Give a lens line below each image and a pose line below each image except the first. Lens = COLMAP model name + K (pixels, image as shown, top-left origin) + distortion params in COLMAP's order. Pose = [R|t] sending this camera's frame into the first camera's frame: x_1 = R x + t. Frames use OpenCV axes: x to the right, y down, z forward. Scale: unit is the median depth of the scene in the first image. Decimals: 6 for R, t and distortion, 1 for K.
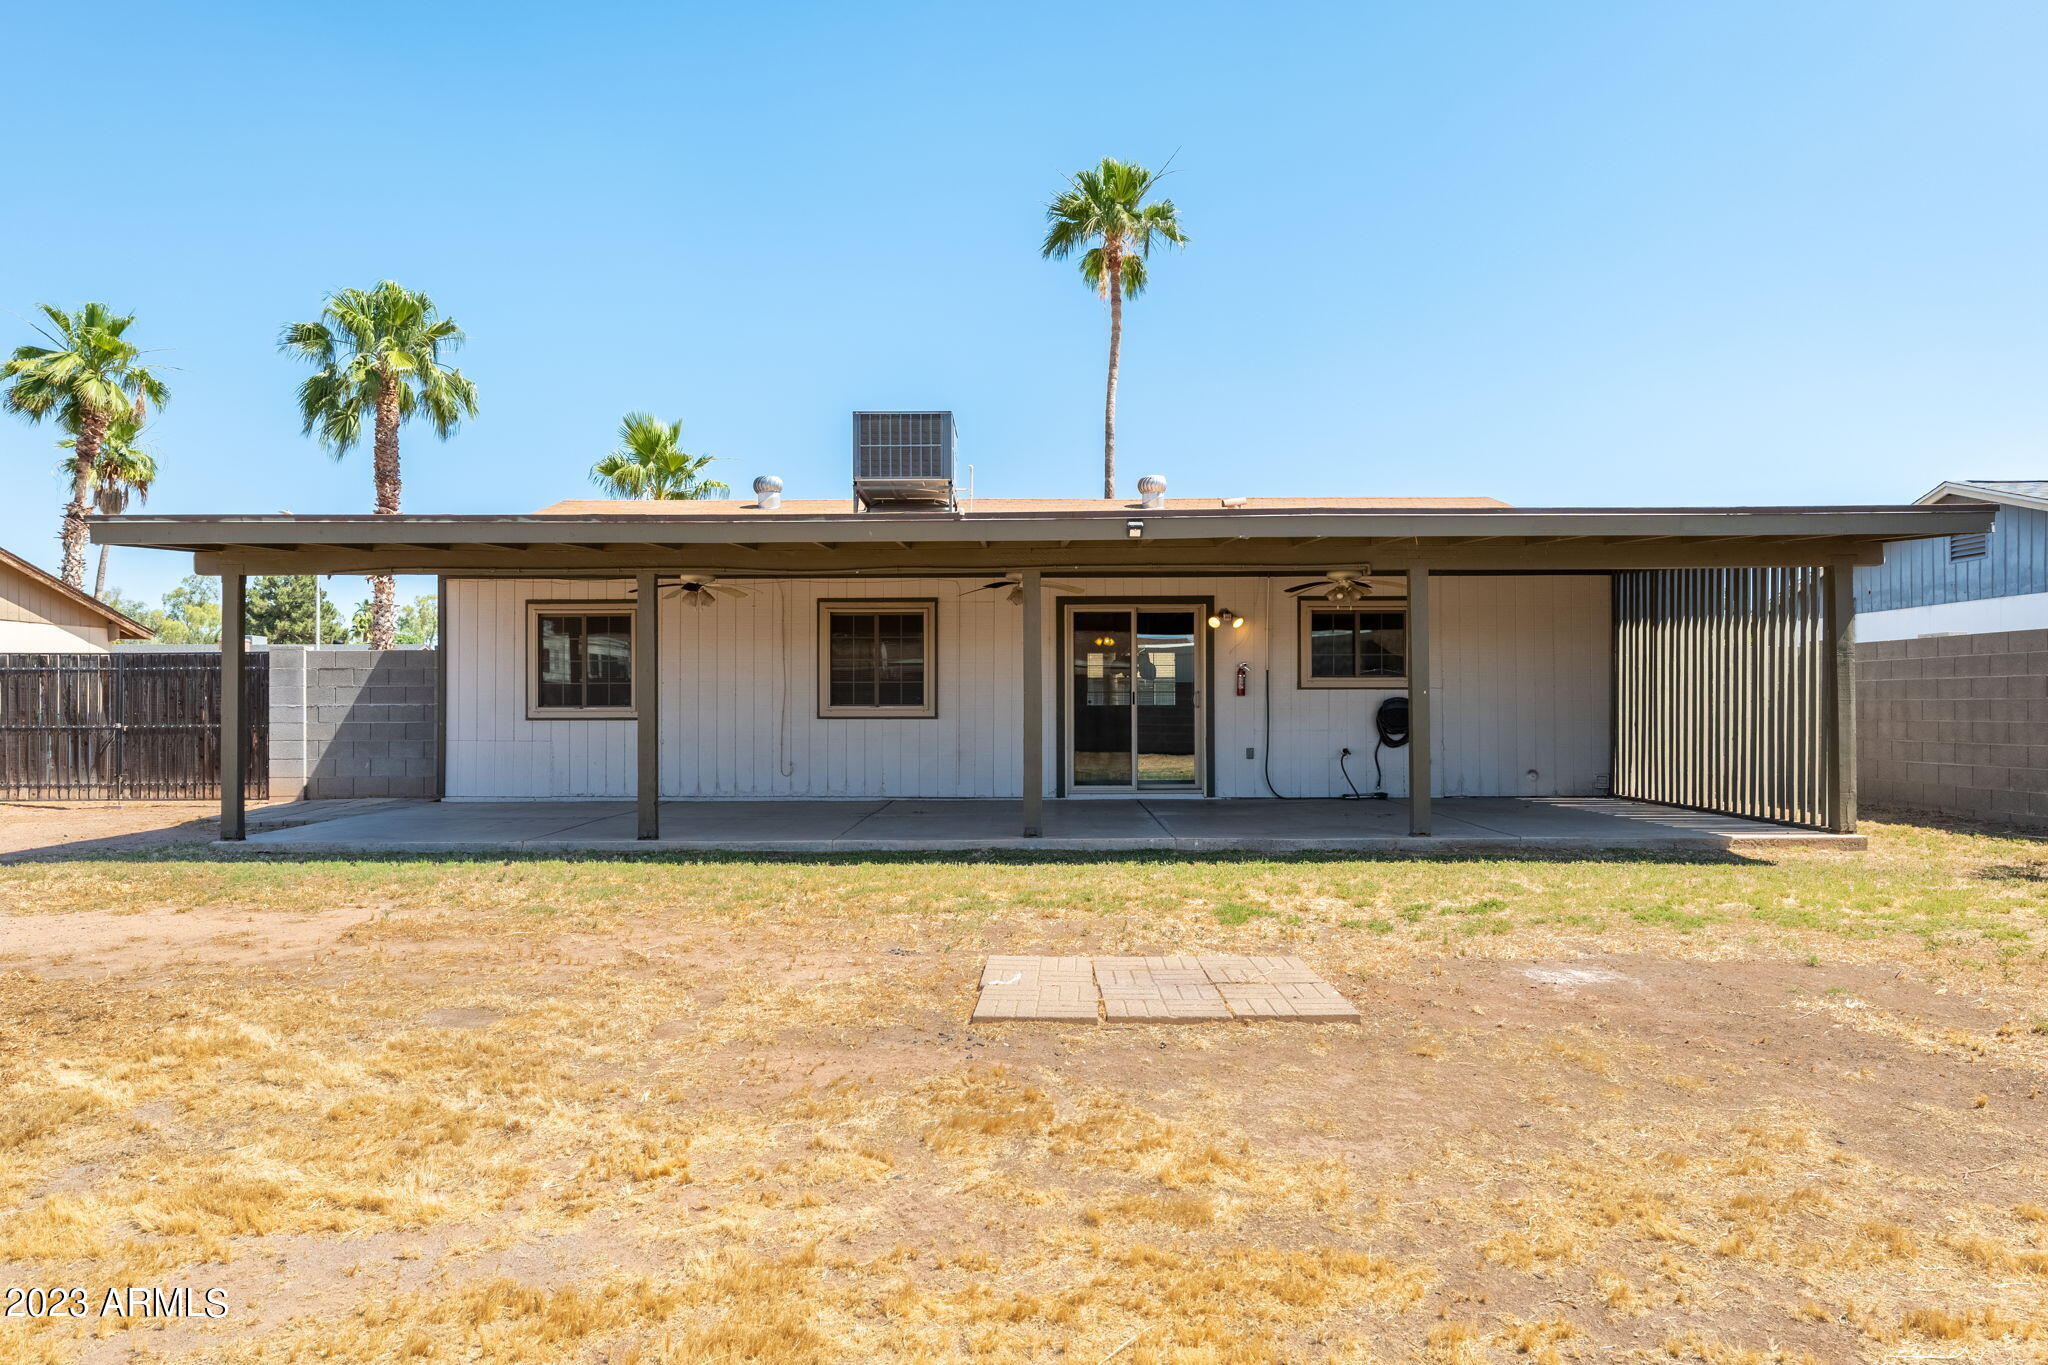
lens RADIAL K [[1179.2, 0, 992.2], [0, 1179.2, 717.2], [0, 0, 1]] dist [0.001451, -0.002171]
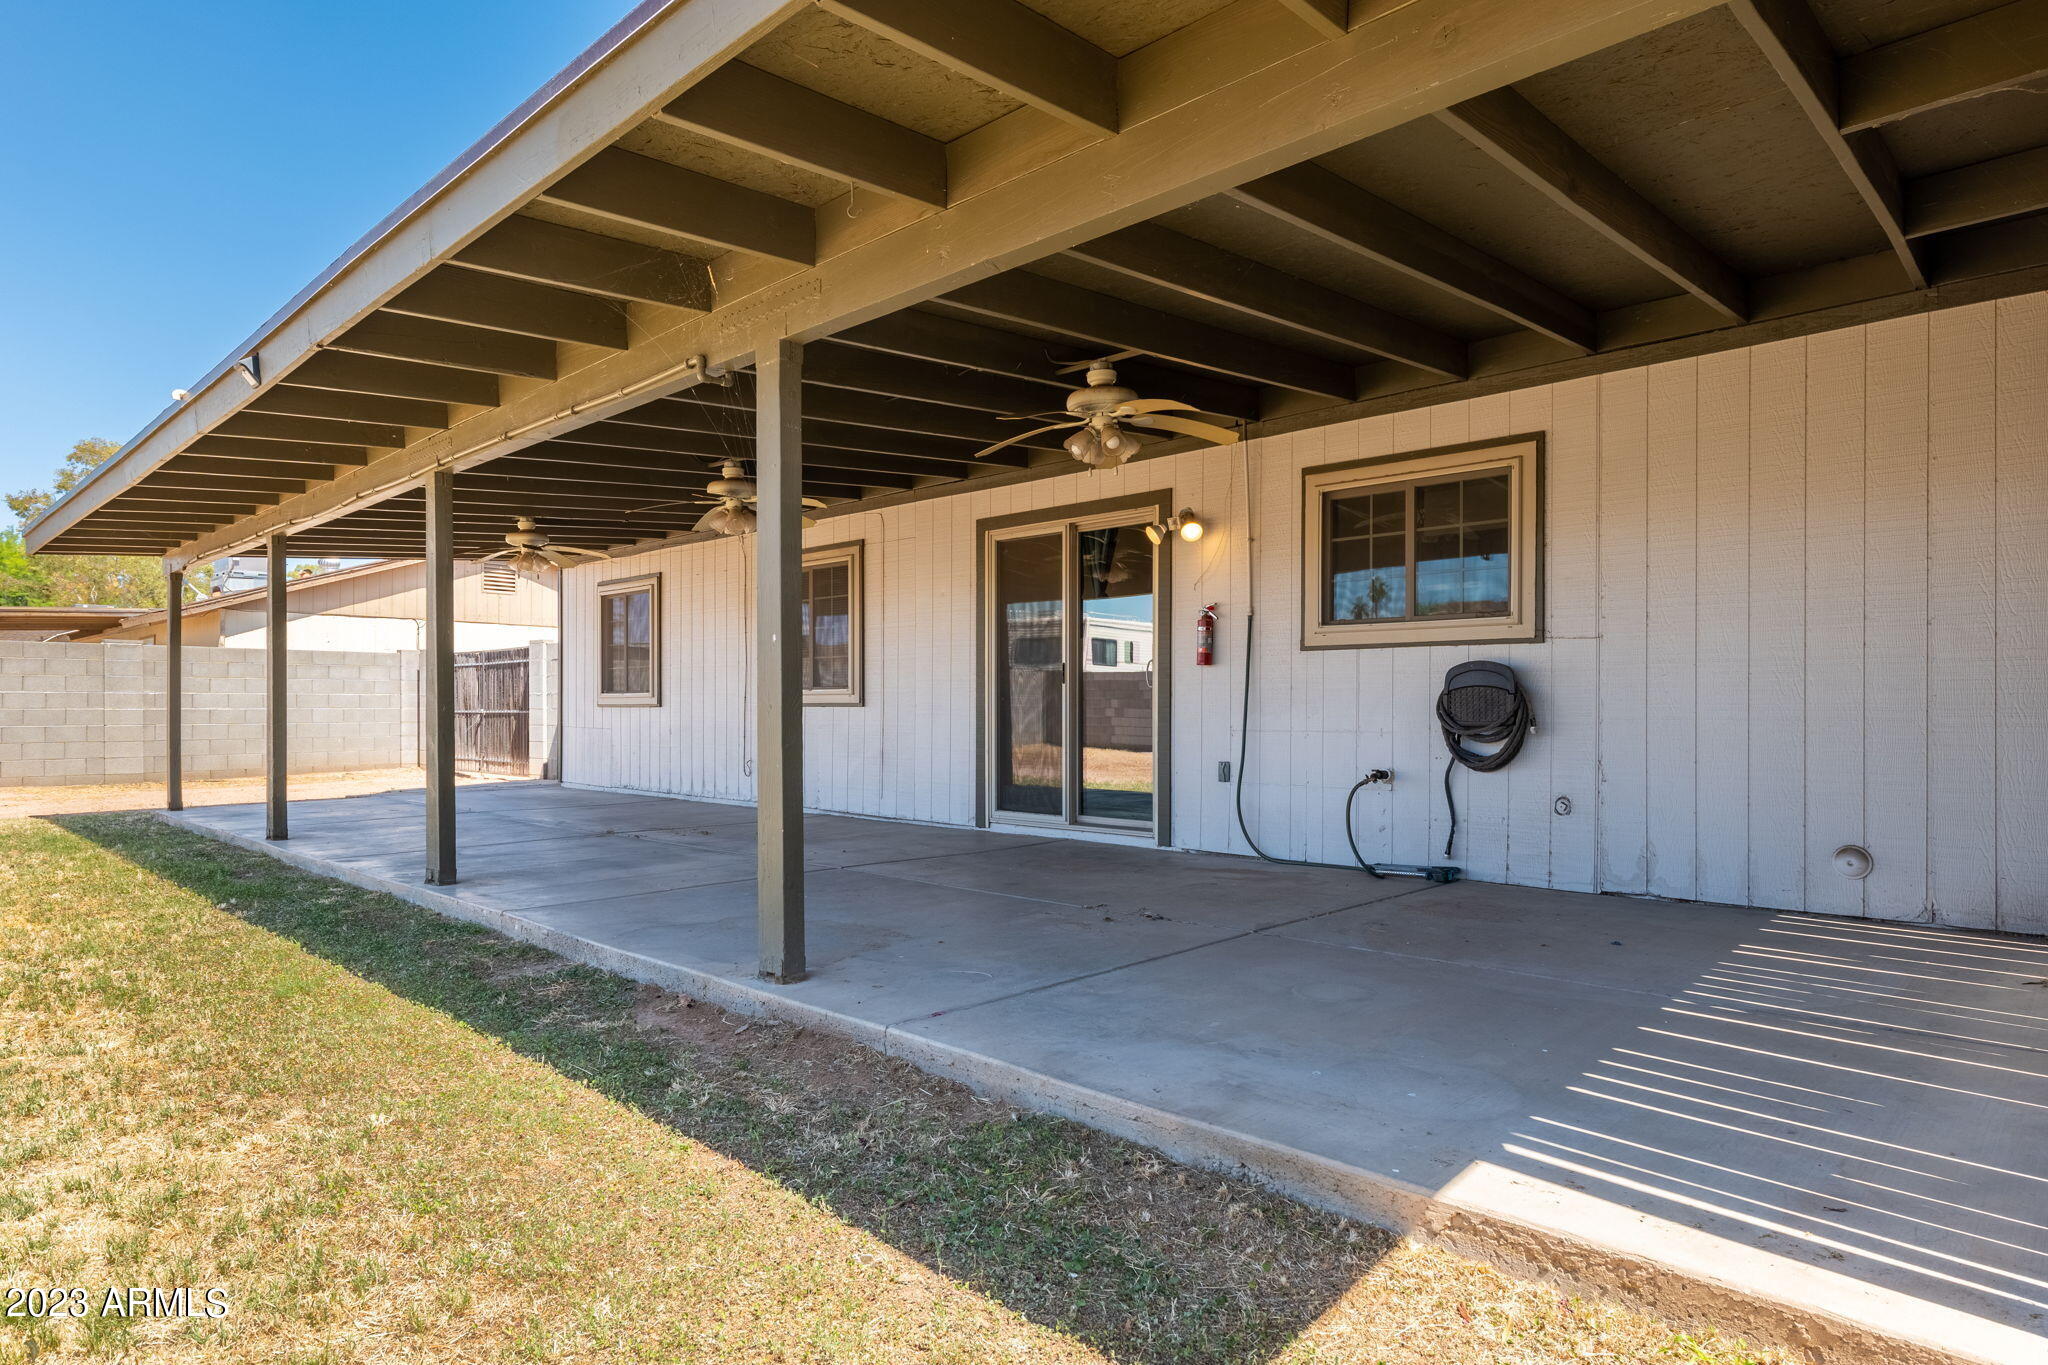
lens RADIAL K [[1179.2, 0, 992.2], [0, 1179.2, 717.2], [0, 0, 1]] dist [0.001451, -0.002171]
pose [[0.719123, 0.008601, -0.694829, 0.513557], [-0.008805, 0.999956, 0.003266, 0.004931], [0.694827, 0.003769, 0.719167, 0.533418]]
